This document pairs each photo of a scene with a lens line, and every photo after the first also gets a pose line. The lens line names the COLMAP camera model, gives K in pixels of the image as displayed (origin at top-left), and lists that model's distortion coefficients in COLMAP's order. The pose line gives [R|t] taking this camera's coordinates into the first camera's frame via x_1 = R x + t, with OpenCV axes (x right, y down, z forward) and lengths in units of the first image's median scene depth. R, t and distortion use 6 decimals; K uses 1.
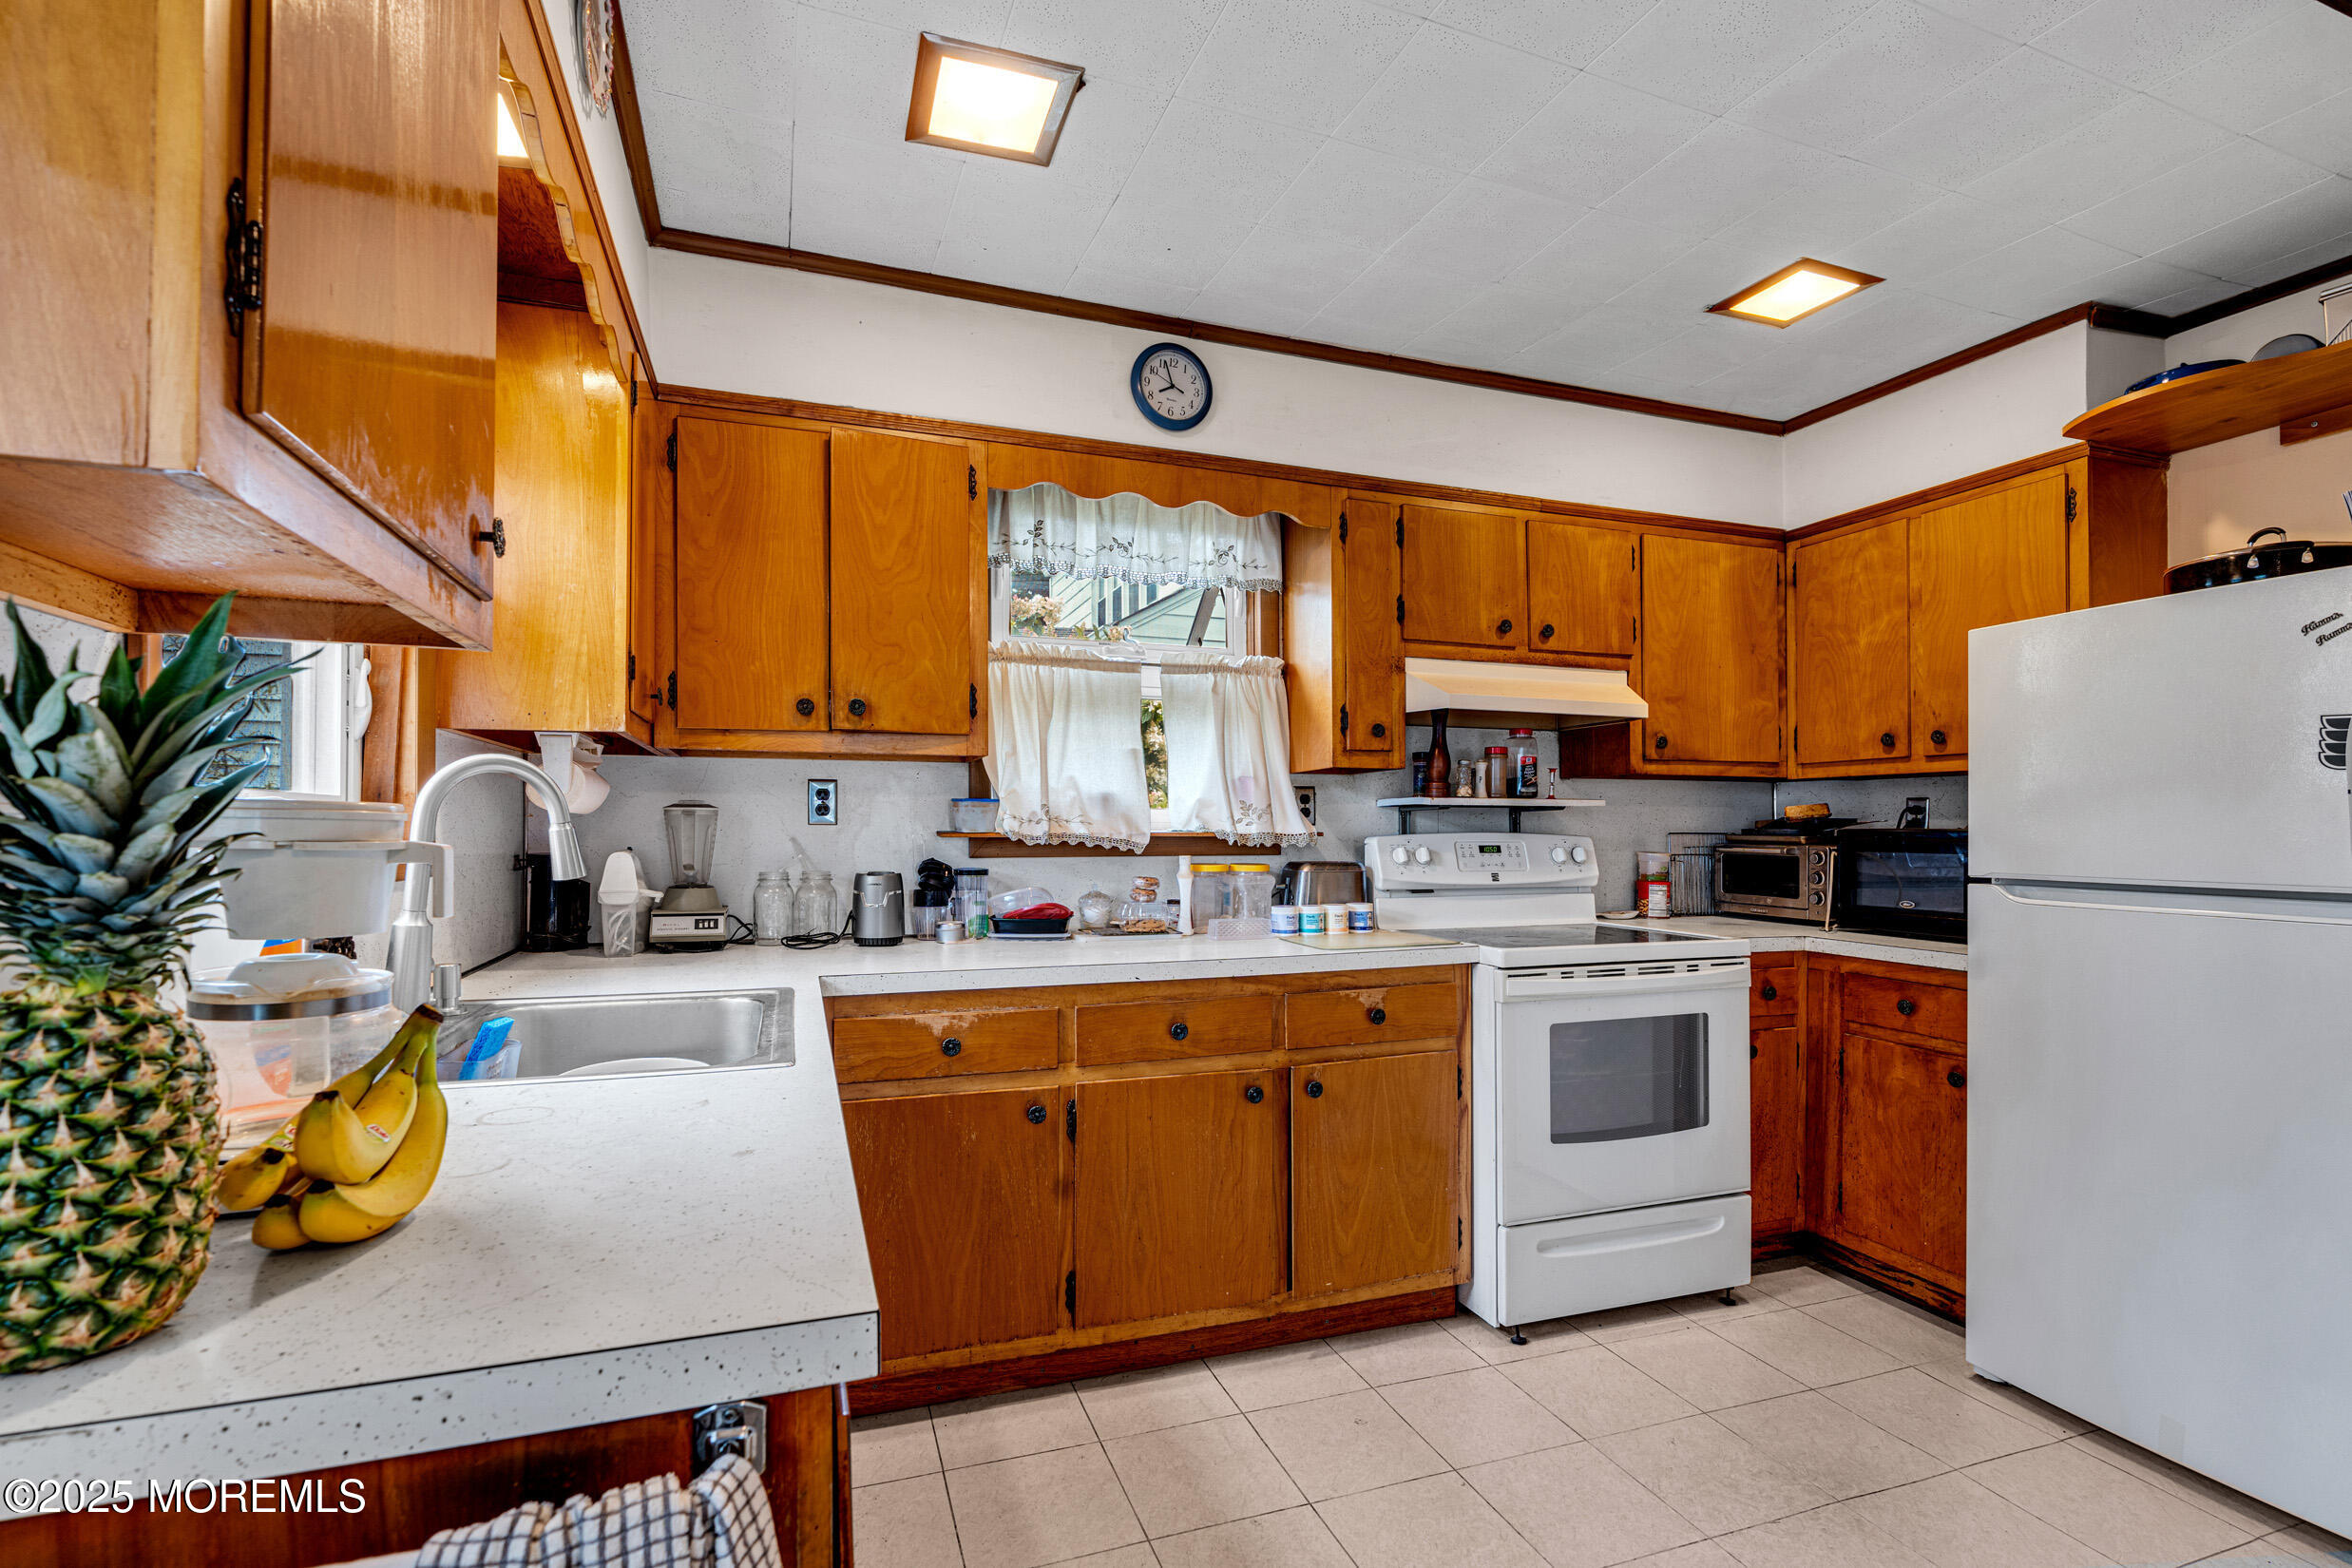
lens RADIAL K [[1069.6, 0, 1181.3], [0, 1069.6, 823.2], [0, 0, 1]] dist [-0.004169, 0.000609]
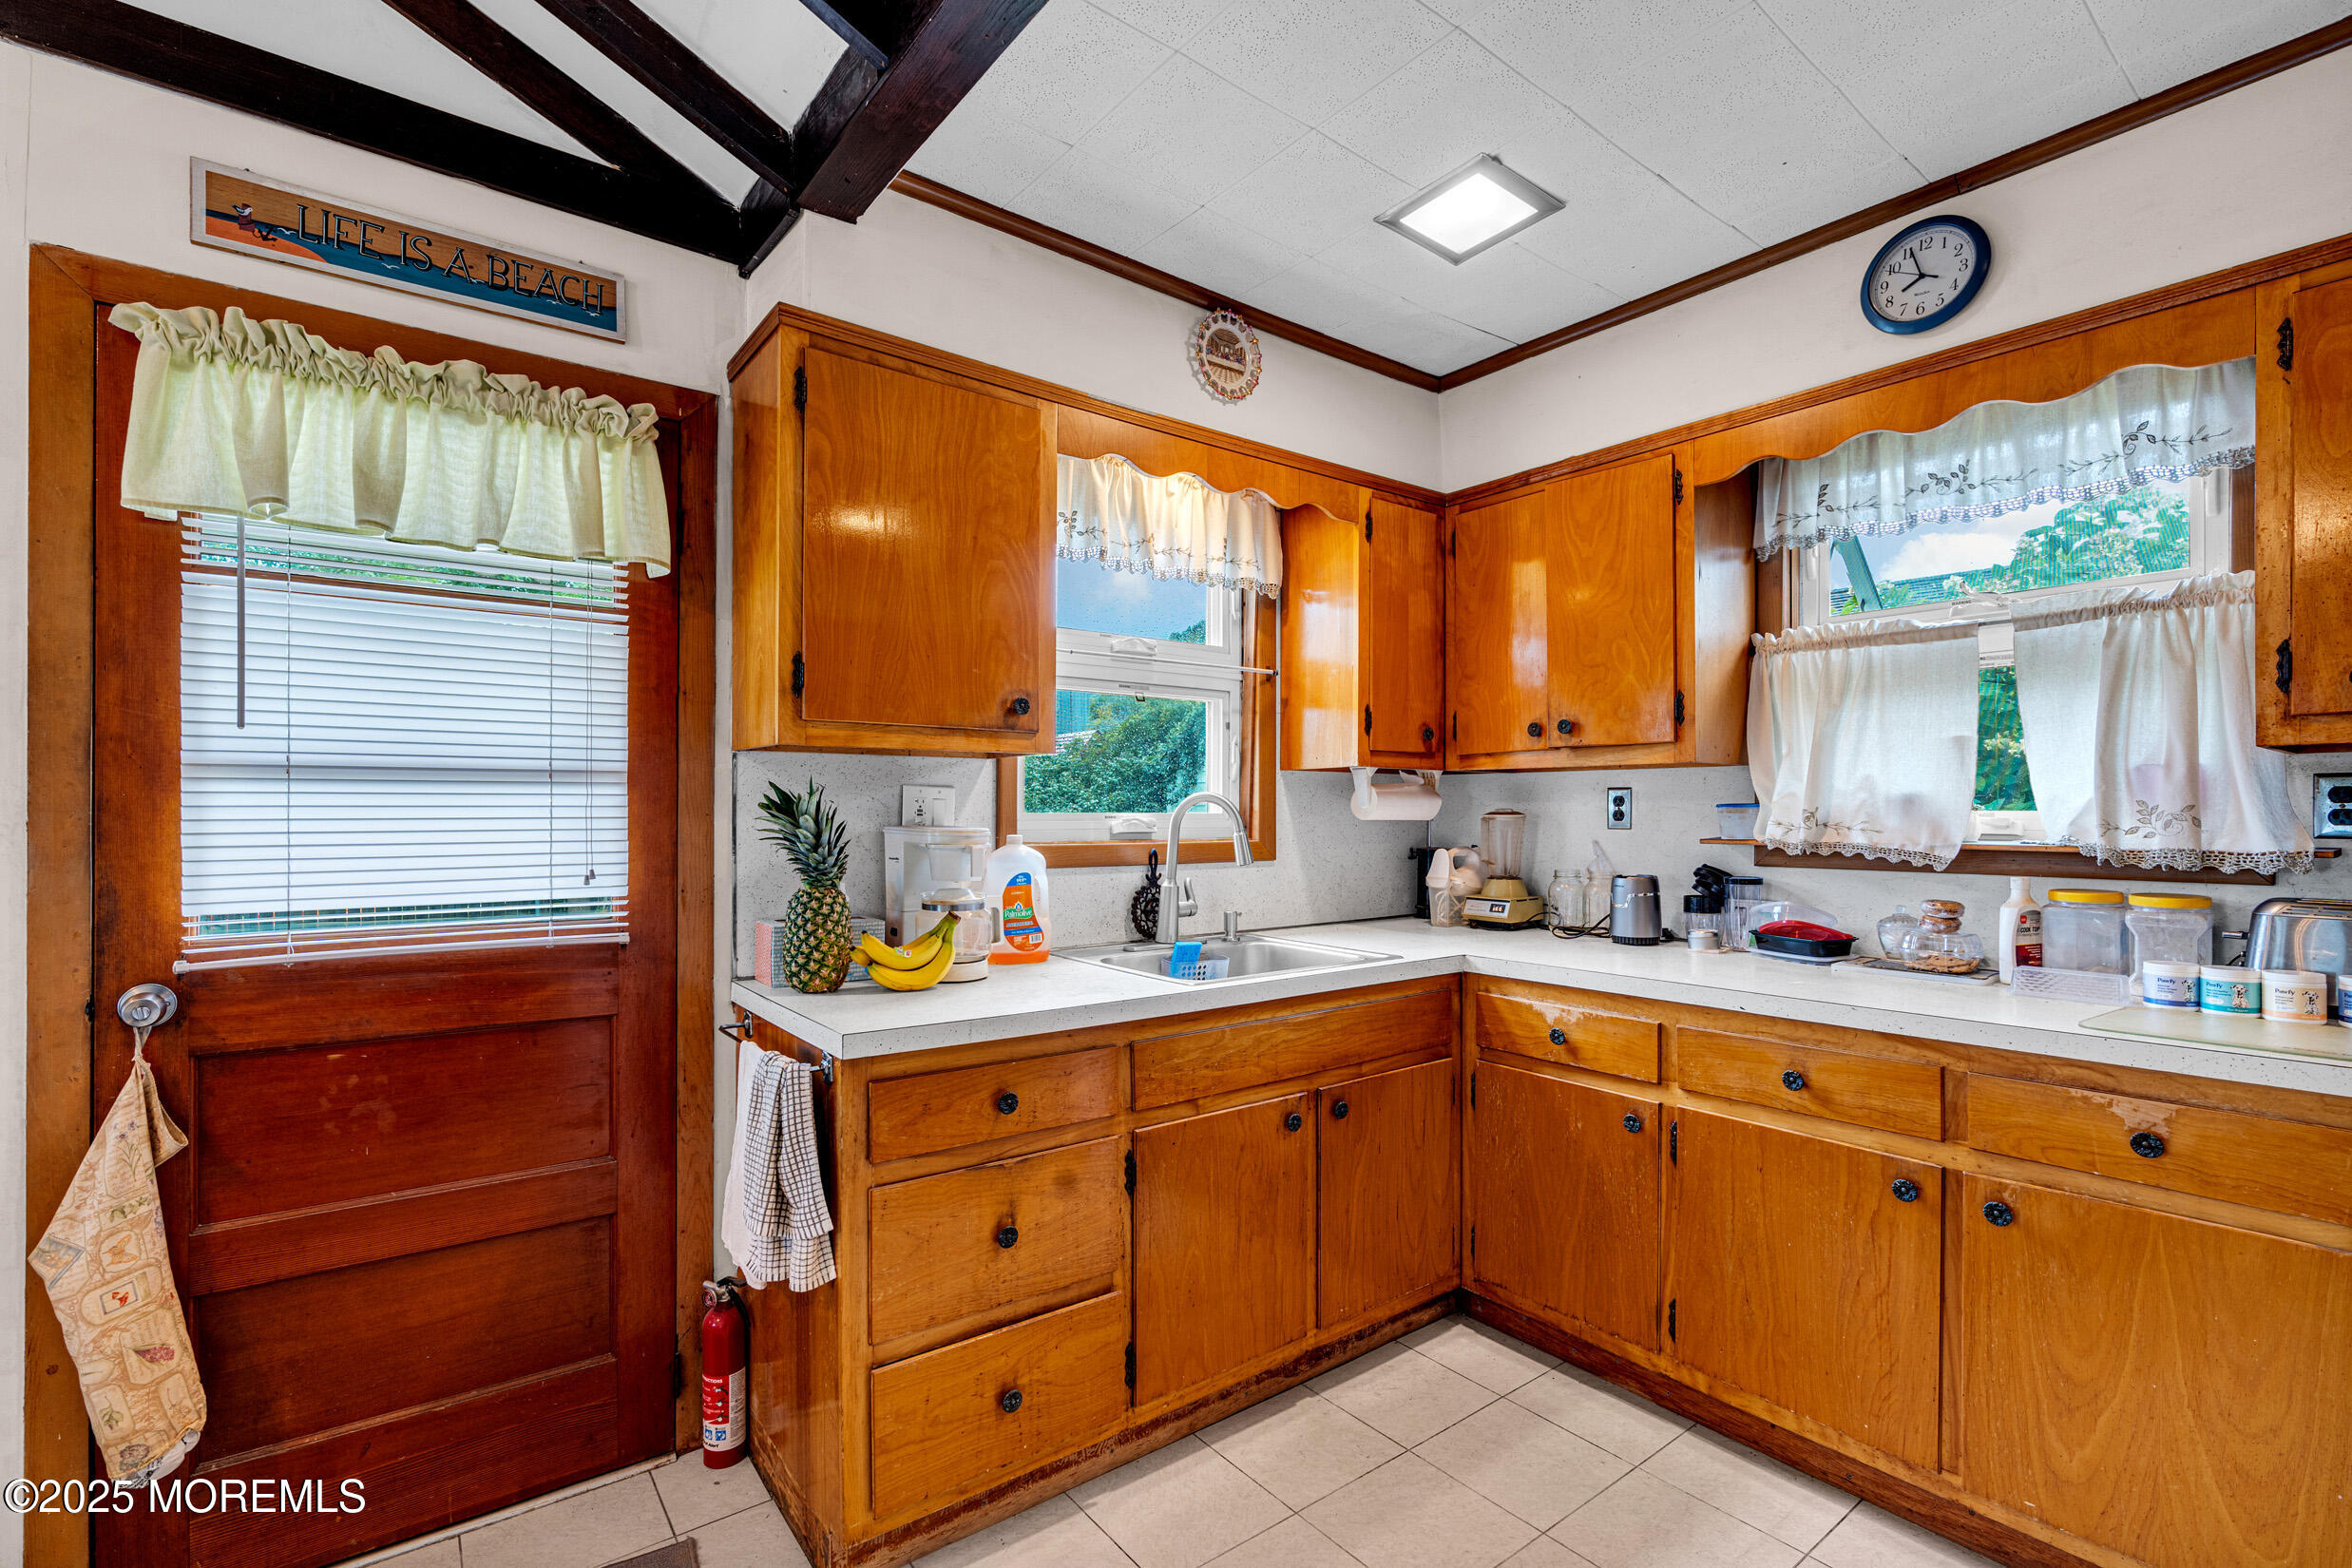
lens RADIAL K [[1062.1, 0, 1171.0], [0, 1062.1, 817.5], [0, 0, 1]] dist [-0.010840, 0.003135]
pose [[0.292992, 0.003098, -0.956110, 0.528726], [0.003571, 0.999984, 0.004334, -0.015809], [0.956108, -0.004684, 0.292976, 0.227335]]
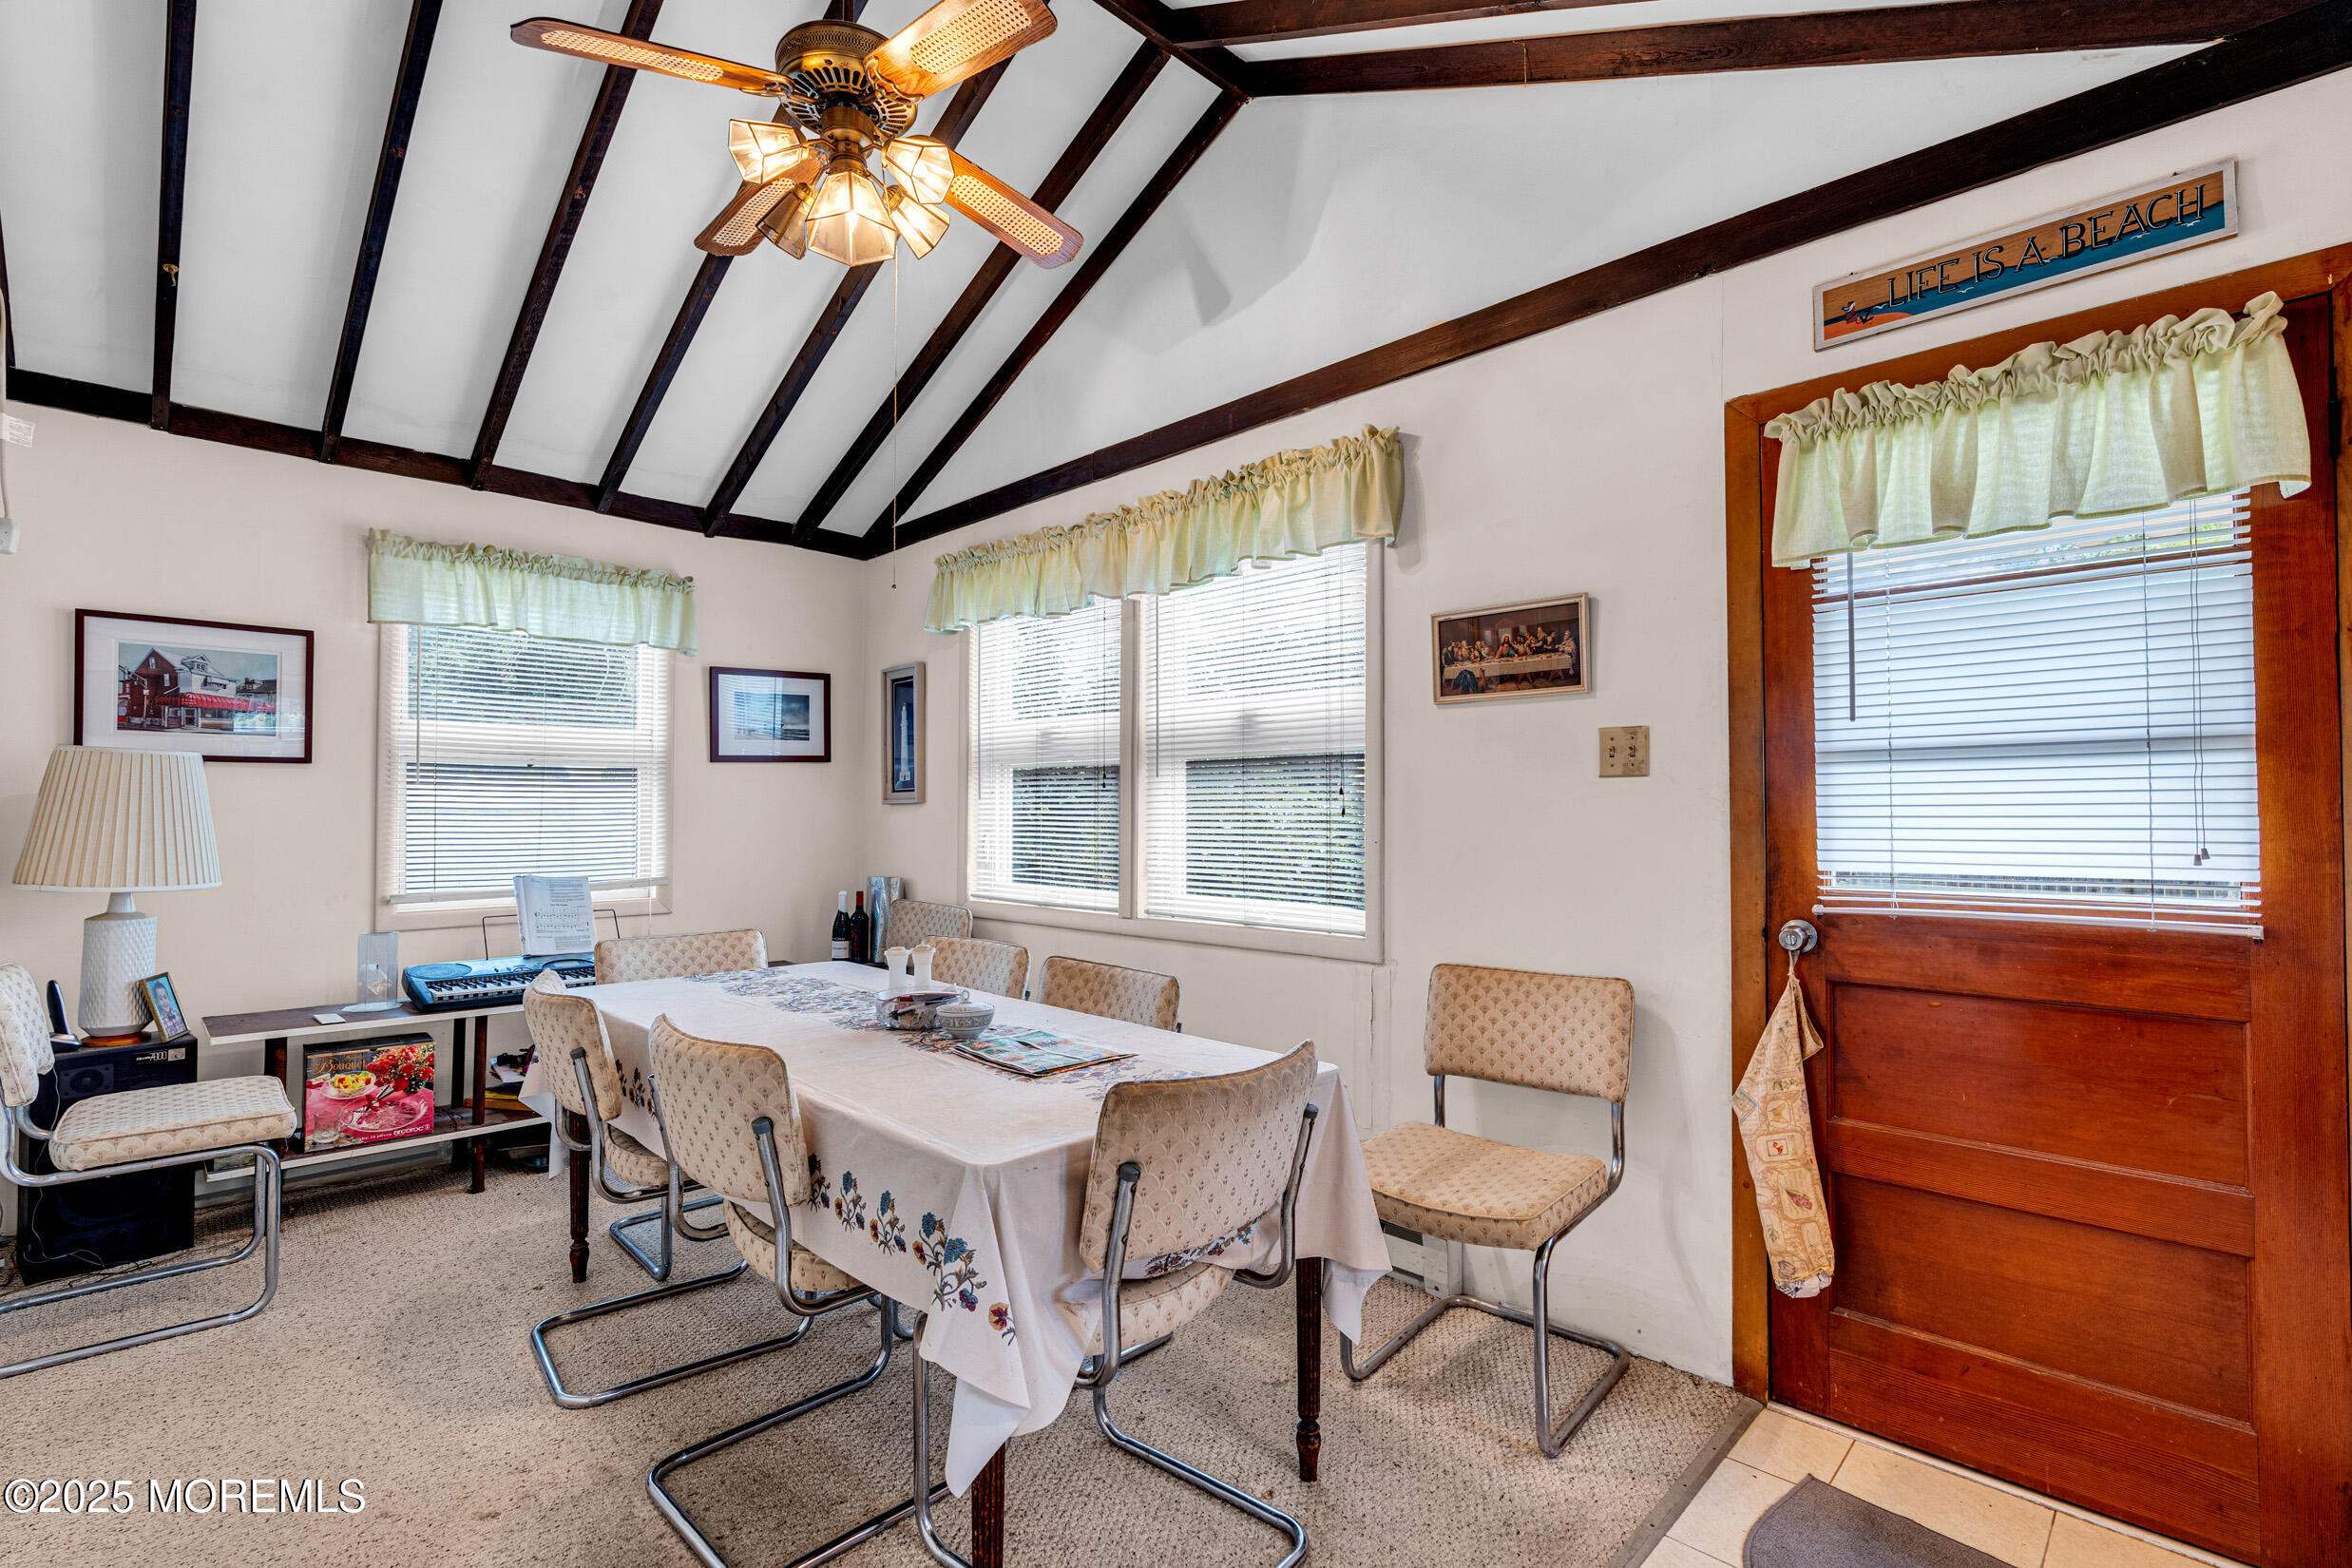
lens RADIAL K [[1061.1, 0, 1184.8], [0, 1061.1, 787.1], [0, 0, 1]] dist [-0.007943, 0.001516]
pose [[-0.905230, -0.008309, -0.424840, 0.543532], [0.003842, 0.999608, -0.027736, -0.001102], [0.424904, -0.026740, -0.904843, 0.365454]]
